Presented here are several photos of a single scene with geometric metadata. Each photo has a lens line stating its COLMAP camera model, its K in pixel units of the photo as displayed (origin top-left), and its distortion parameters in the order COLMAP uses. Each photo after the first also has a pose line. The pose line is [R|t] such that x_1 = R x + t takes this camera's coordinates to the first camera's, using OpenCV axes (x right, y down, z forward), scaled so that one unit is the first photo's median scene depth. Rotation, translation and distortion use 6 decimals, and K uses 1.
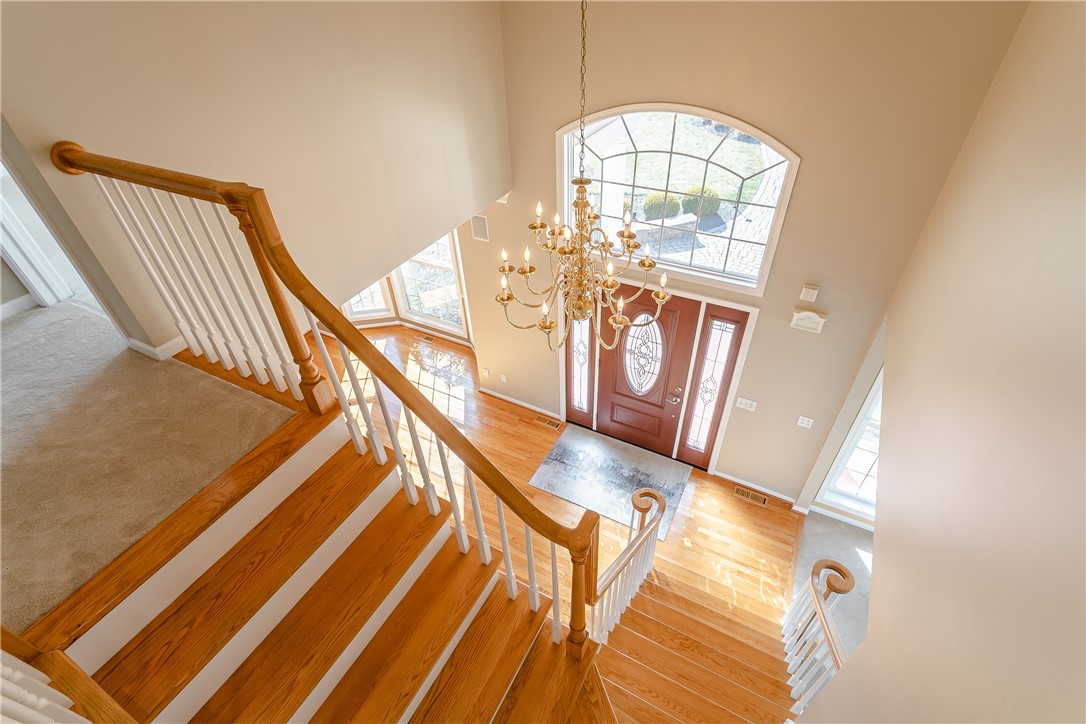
lens RADIAL K [[520.0, 0, 544.5], [0, 520.0, 365.8], [0, 0, 1]] dist [0.000585, 0.001543]
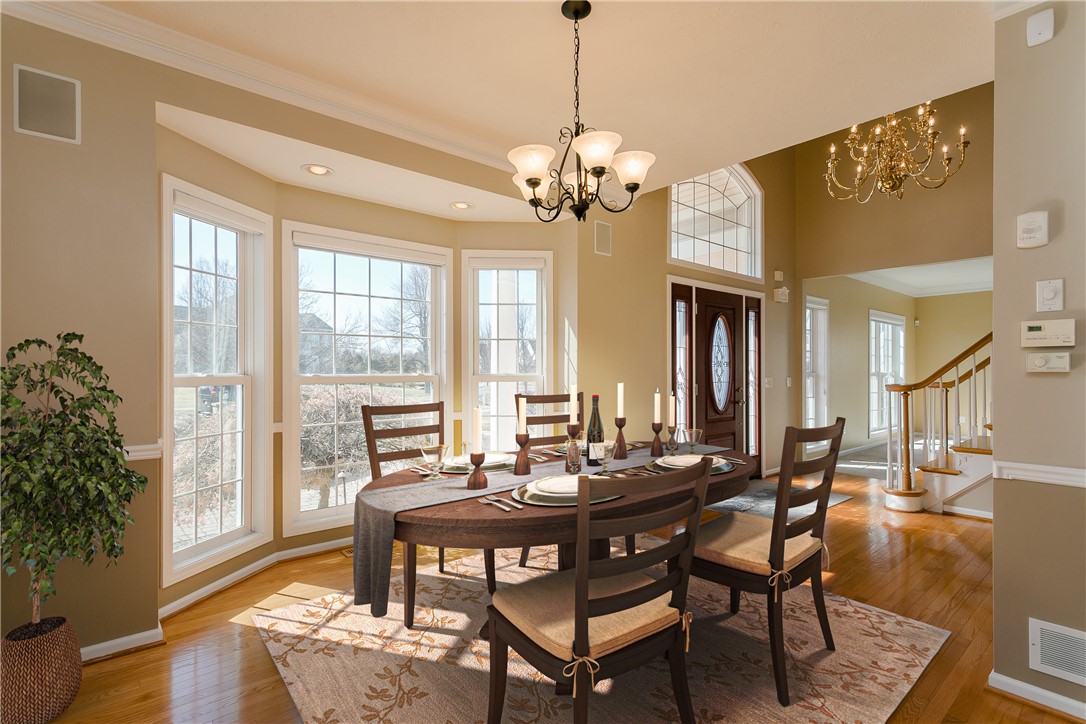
lens RADIAL K [[520.0, 0, 542.0], [0, 520.0, 365.3], [0, 0, 1]] dist [0.000585, 0.001543]
pose [[0.362950, 0.042148, 0.930855, -0.934091], [0.581507, 0.770329, -0.261615, 0.049383], [-0.728092, 0.636252, 0.255082, 1.011984]]
